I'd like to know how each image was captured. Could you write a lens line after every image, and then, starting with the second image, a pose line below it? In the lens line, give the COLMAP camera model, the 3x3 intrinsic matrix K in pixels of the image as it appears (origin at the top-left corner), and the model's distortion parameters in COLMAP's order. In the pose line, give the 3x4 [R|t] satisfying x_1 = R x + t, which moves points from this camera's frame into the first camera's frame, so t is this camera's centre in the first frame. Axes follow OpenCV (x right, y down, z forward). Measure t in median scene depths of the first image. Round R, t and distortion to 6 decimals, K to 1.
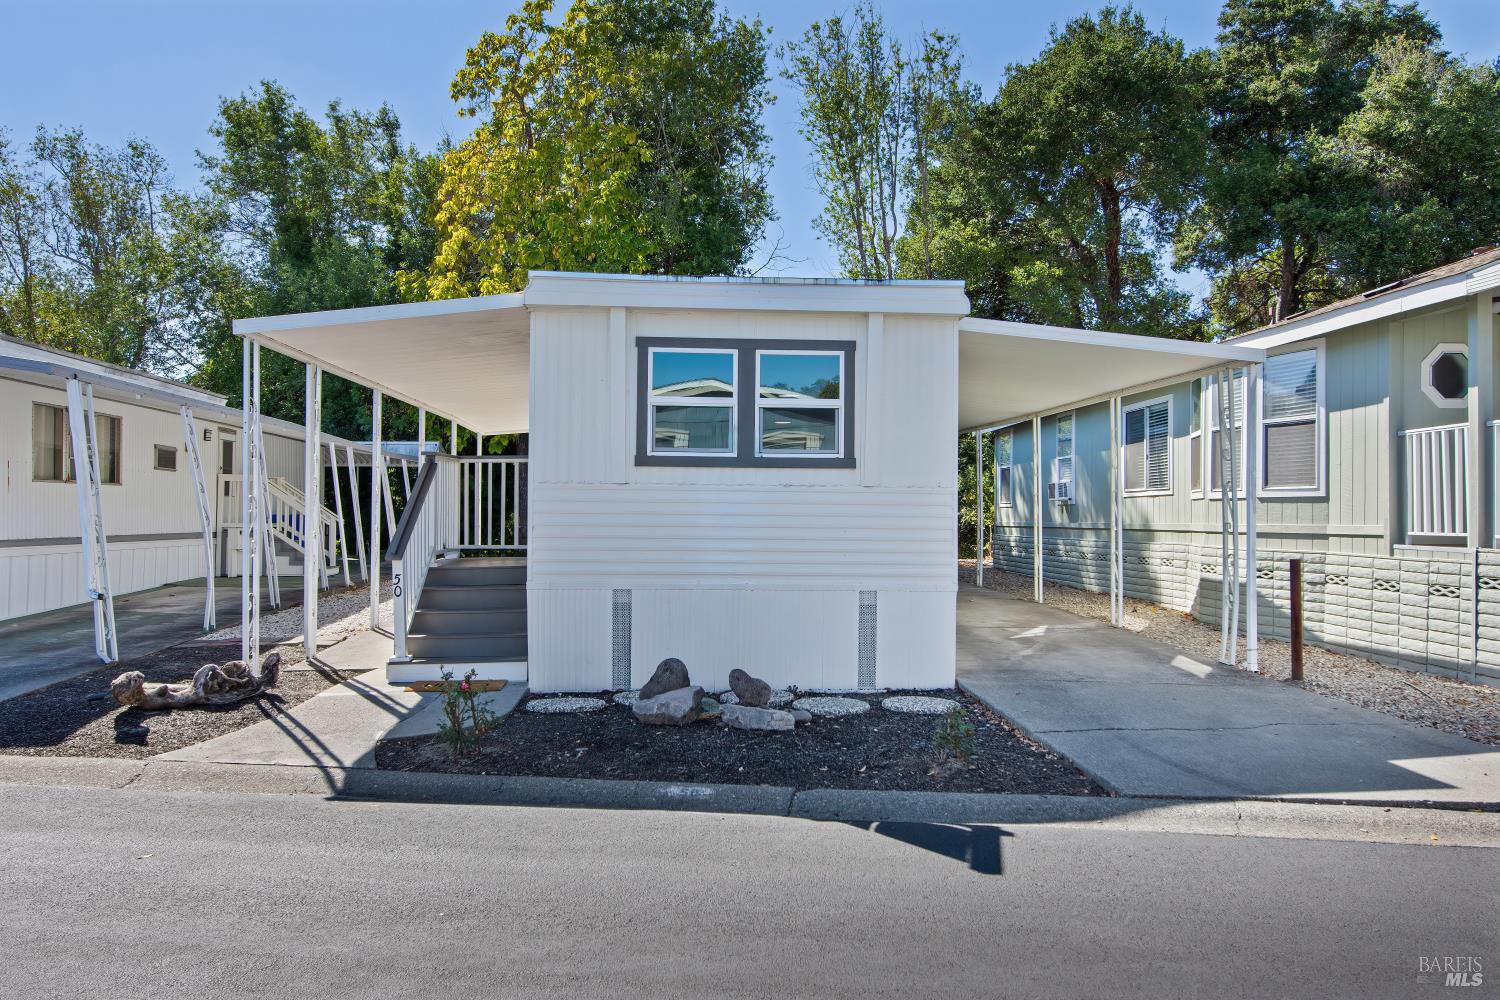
lens RADIAL K [[1143.2, 0, 752.5], [0, 1143.2, 502.6], [0, 0, 1]] dist [0.002985, -0.000445]
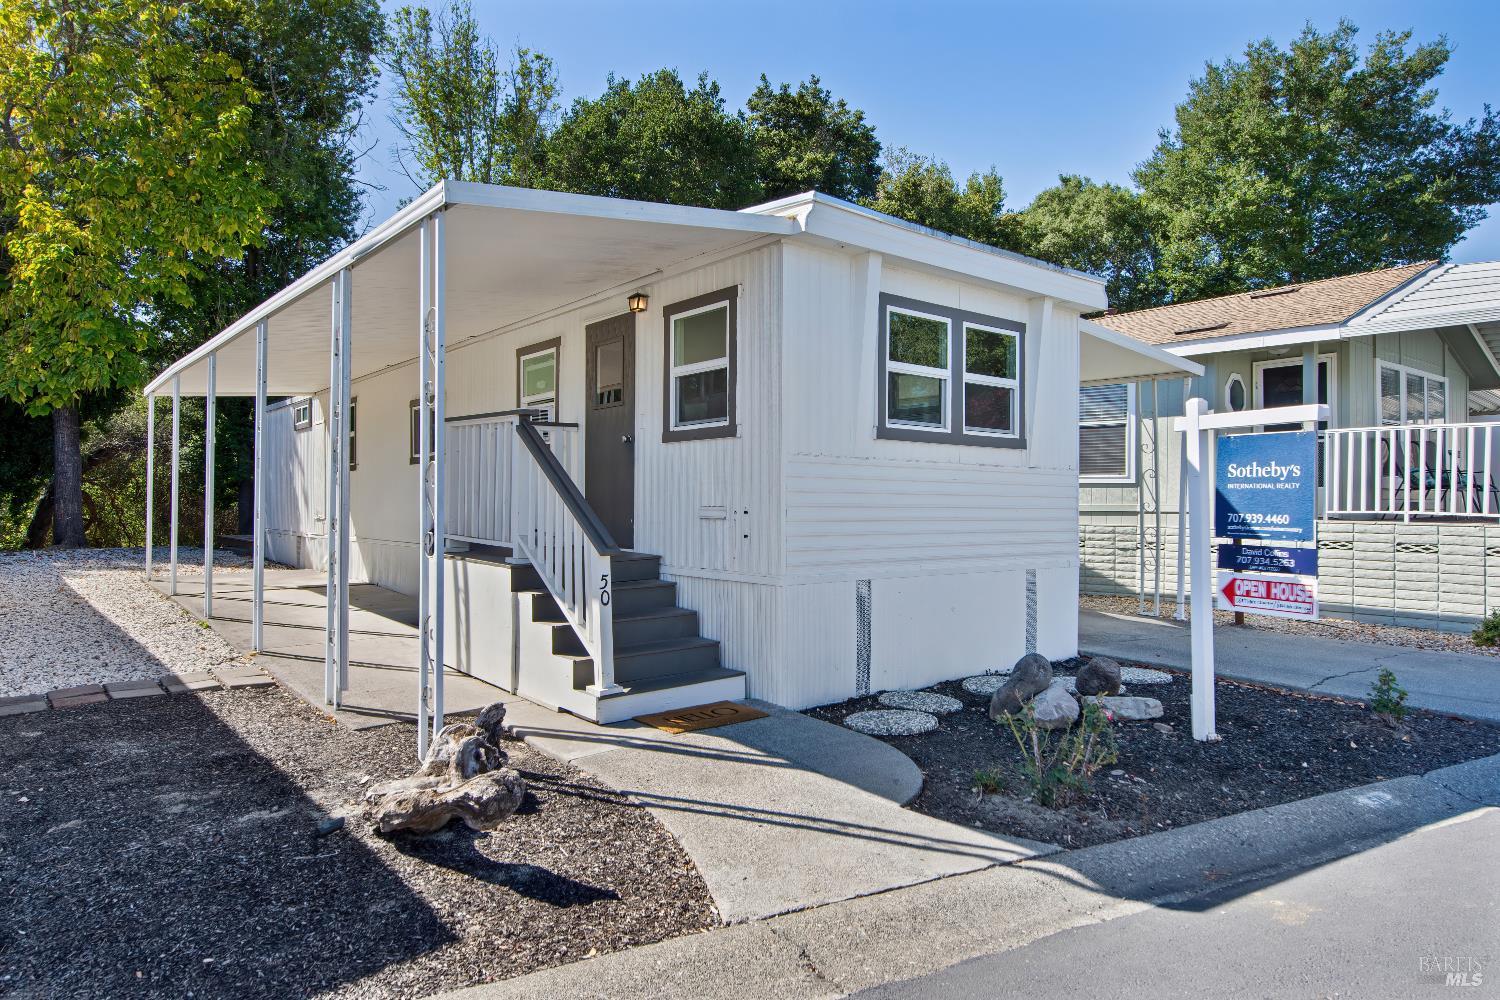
lens RADIAL K [[933.0, 0, 757.8], [0, 933.0, 506.1], [0, 0, 1]] dist [0.005144, -0.005810]
pose [[0.811864, -0.001277, 0.583845, -0.586561], [-0.011665, 0.999763, 0.018408, 0.007471], [-0.583730, -0.021755, 0.811656, 0.464953]]
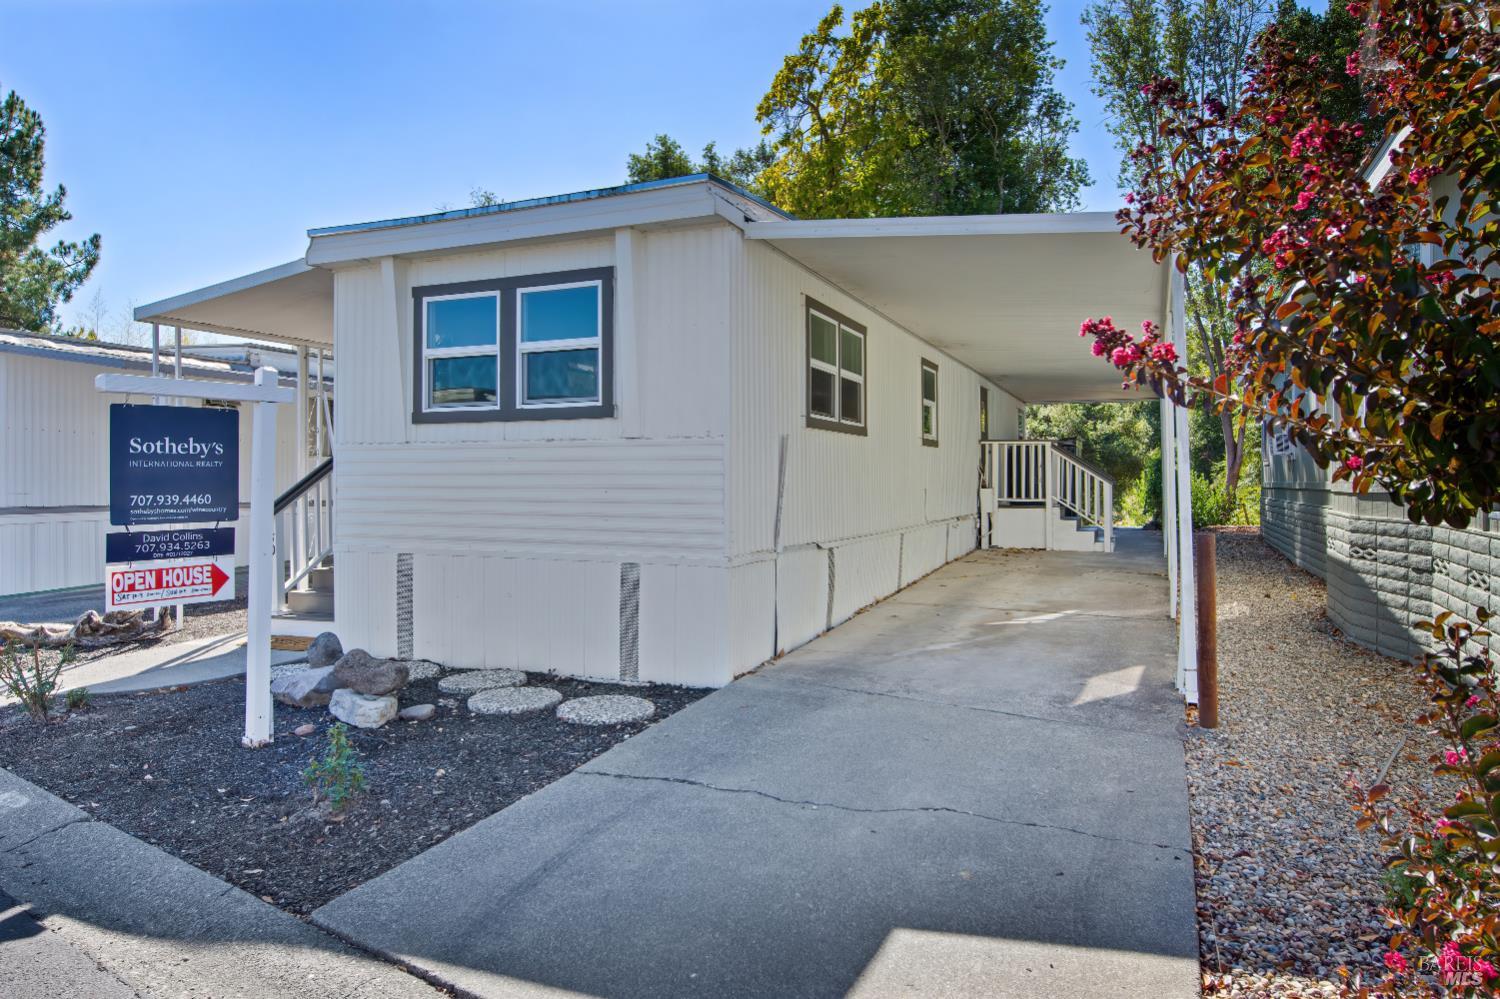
lens RADIAL K [[933.0, 0, 746.7], [0, 933.0, 485.7], [0, 0, 1]] dist [0.005144, -0.005810]
pose [[0.886759, -0.005434, -0.462201, 0.493084], [0.014306, 0.999774, 0.015694, 0.010521], [0.462011, -0.020529, 0.886636, 0.435396]]
